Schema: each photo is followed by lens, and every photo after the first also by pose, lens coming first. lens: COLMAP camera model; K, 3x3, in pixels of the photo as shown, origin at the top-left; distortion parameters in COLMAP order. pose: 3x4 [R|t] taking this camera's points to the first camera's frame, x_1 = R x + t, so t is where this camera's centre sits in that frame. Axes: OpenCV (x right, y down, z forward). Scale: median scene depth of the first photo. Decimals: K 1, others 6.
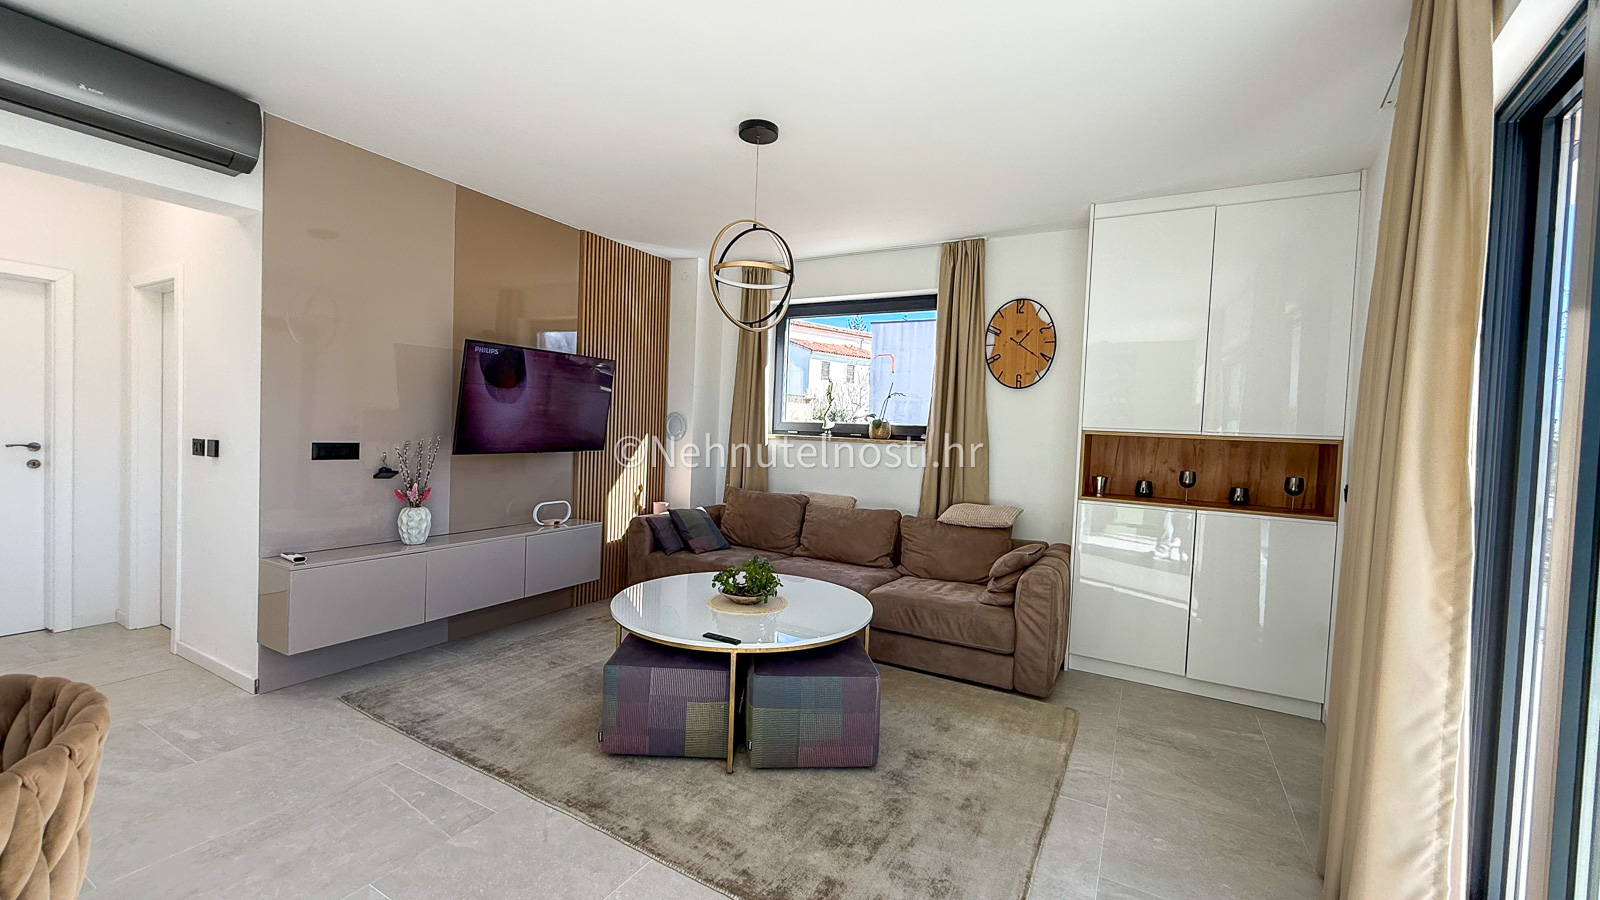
lens RADIAL K [[632.3, 0, 790.1], [0, 632.3, 451.4], [0, 0, 1]] dist [-0.000322, -0.000045]
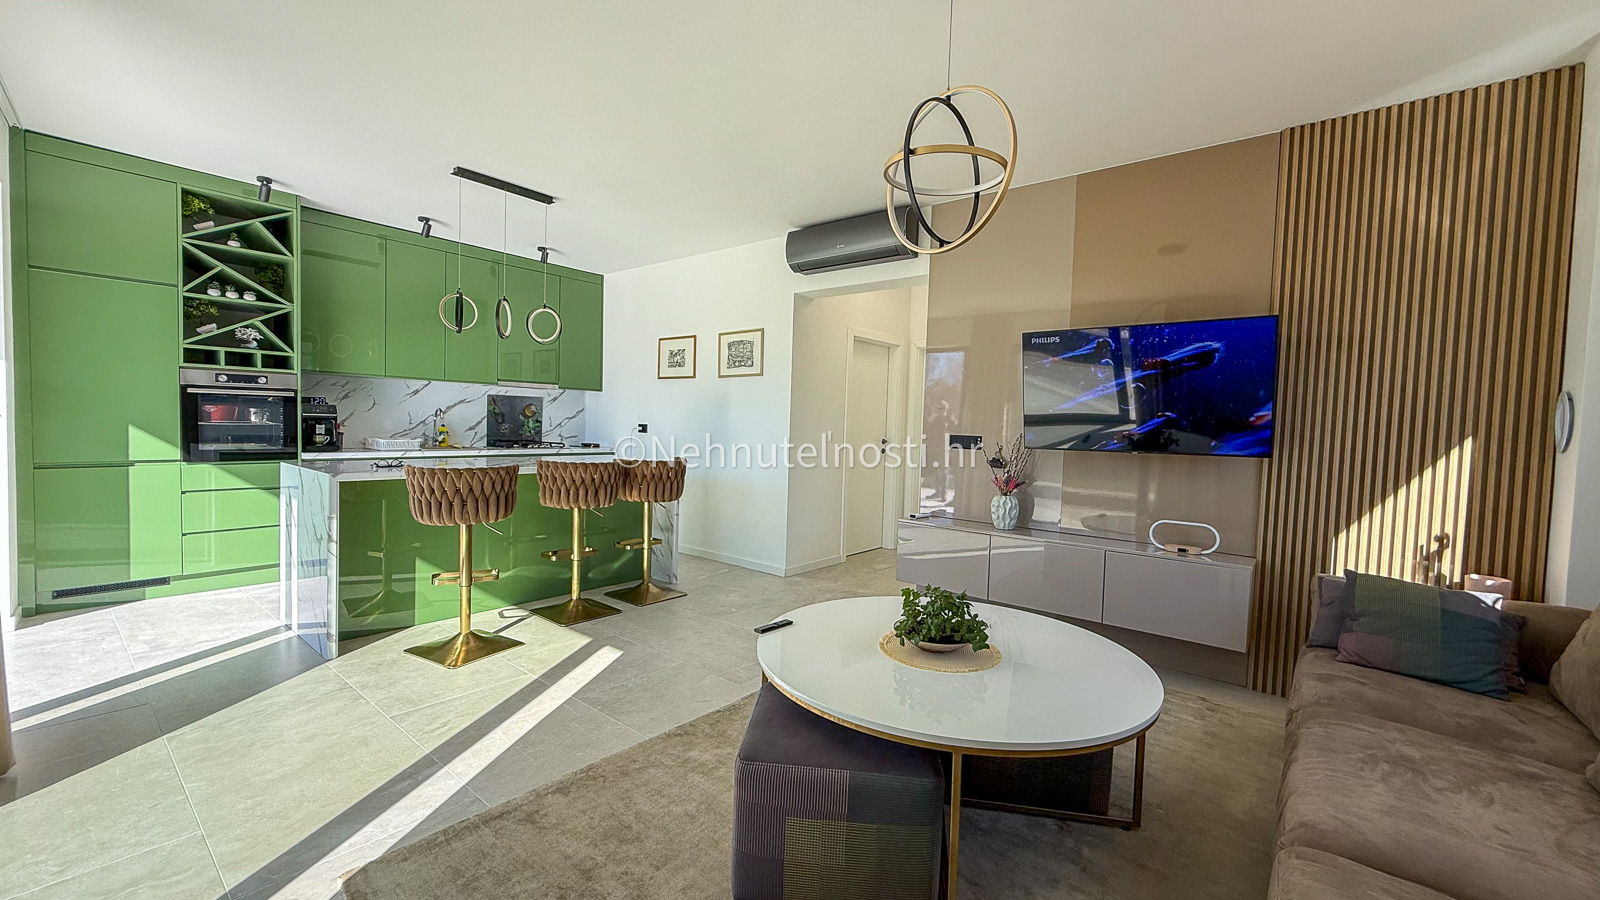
lens RADIAL K [[632.3, 0, 793.9], [0, 632.3, 448.2], [0, 0, 1]] dist [-0.000322, -0.000045]
pose [[-0.161982, 0.001490, -0.986793, 0.464756], [-0.069560, 0.997494, 0.012924, 0.015839], [0.984339, 0.070734, -0.161473, 0.695883]]
